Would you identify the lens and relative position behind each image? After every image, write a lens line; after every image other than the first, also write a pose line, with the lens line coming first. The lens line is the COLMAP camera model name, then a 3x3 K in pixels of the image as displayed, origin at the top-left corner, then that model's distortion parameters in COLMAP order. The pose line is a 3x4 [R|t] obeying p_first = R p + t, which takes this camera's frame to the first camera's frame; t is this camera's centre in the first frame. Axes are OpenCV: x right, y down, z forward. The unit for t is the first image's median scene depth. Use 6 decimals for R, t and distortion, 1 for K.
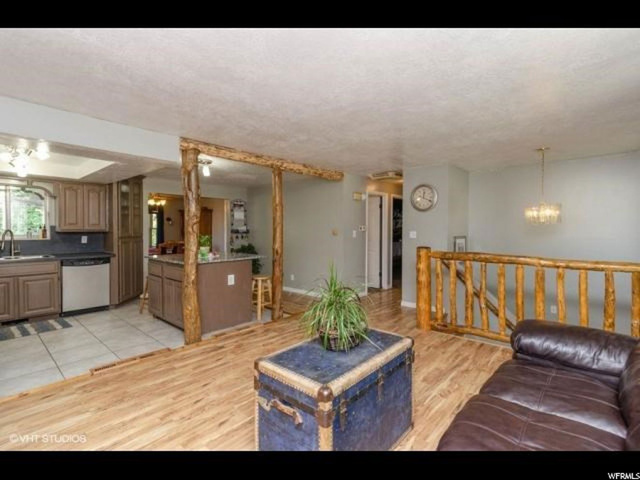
lens RADIAL K [[308.6, 0, 324.8], [0, 308.6, 231.3], [0, 0, 1]] dist [0.002181, -0.000503]
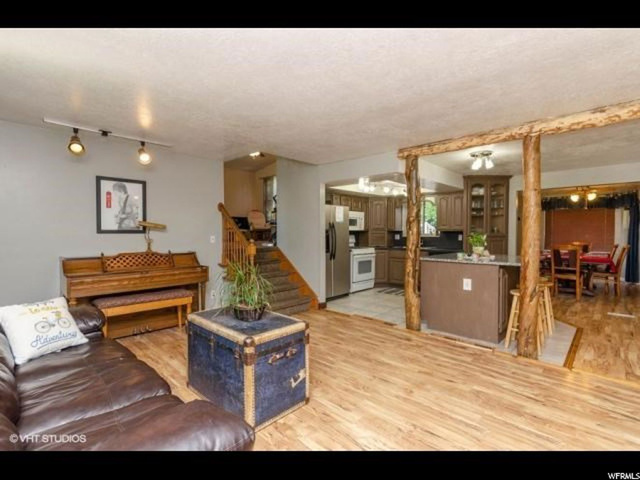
lens RADIAL K [[308.6, 0, 325.4], [0, 308.6, 241.3], [0, 0, 1]] dist [0.002181, -0.000503]
pose [[-0.037278, 0.031140, -0.998820, 0.630114], [-0.012274, 0.999425, 0.031617, 0.011338], [0.999230, 0.013439, -0.036874, 0.668234]]
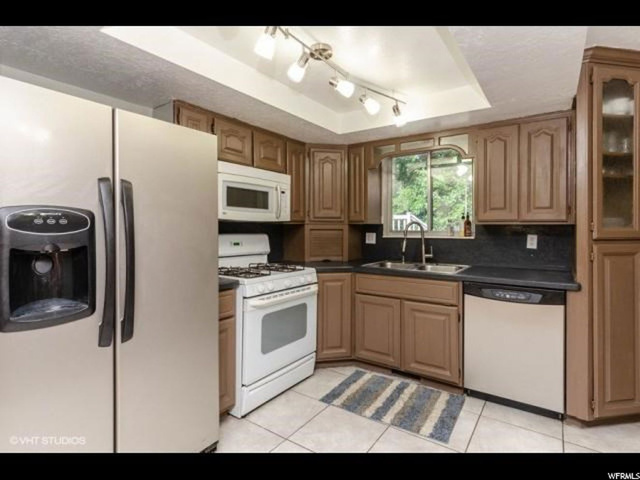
lens RADIAL K [[332.4, 0, 338.0], [0, 332.4, 227.7], [0, 0, 1]] dist [0.013601, 0.000438]
pose [[0.133130, -0.002405, -0.991096, -0.399242], [-0.017790, 0.999830, -0.004816, 0.015870], [0.990939, 0.018273, 0.133065, 0.830989]]
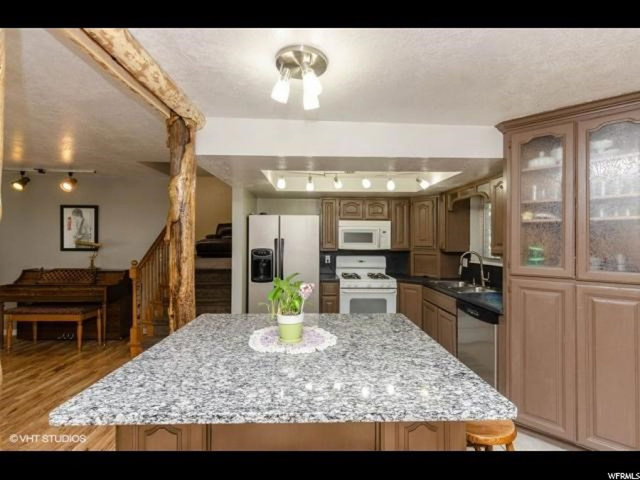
lens RADIAL K [[308.6, 0, 317.1], [0, 308.6, 239.8], [0, 0, 1]] dist [0.002181, -0.000503]
pose [[-0.730461, -0.006141, -0.682927, -0.193715], [-0.014030, 0.999883, 0.006015, -0.037488], [0.682811, 0.013976, -0.730462, 1.457979]]
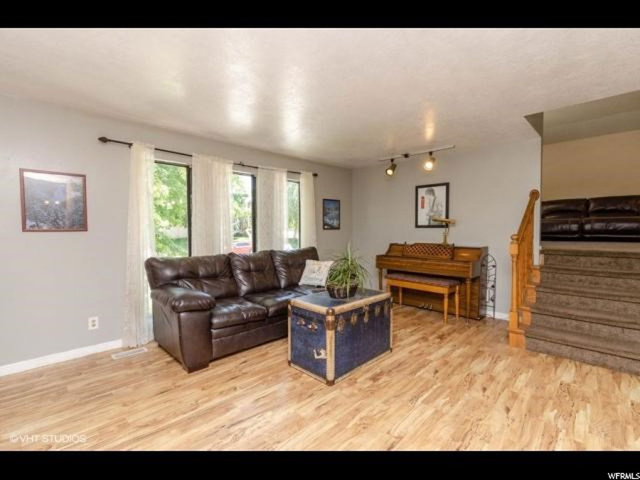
lens RADIAL K [[291.5, 0, 317.8], [0, 291.5, 240.0], [0, 0, 1]] dist [-0.001306, -0.000183]
pose [[-0.996914, 0.001030, 0.078495, 0.029260], [0.004946, 0.998752, 0.049706, 0.013685], [-0.078346, 0.049941, -0.995675, 1.193257]]
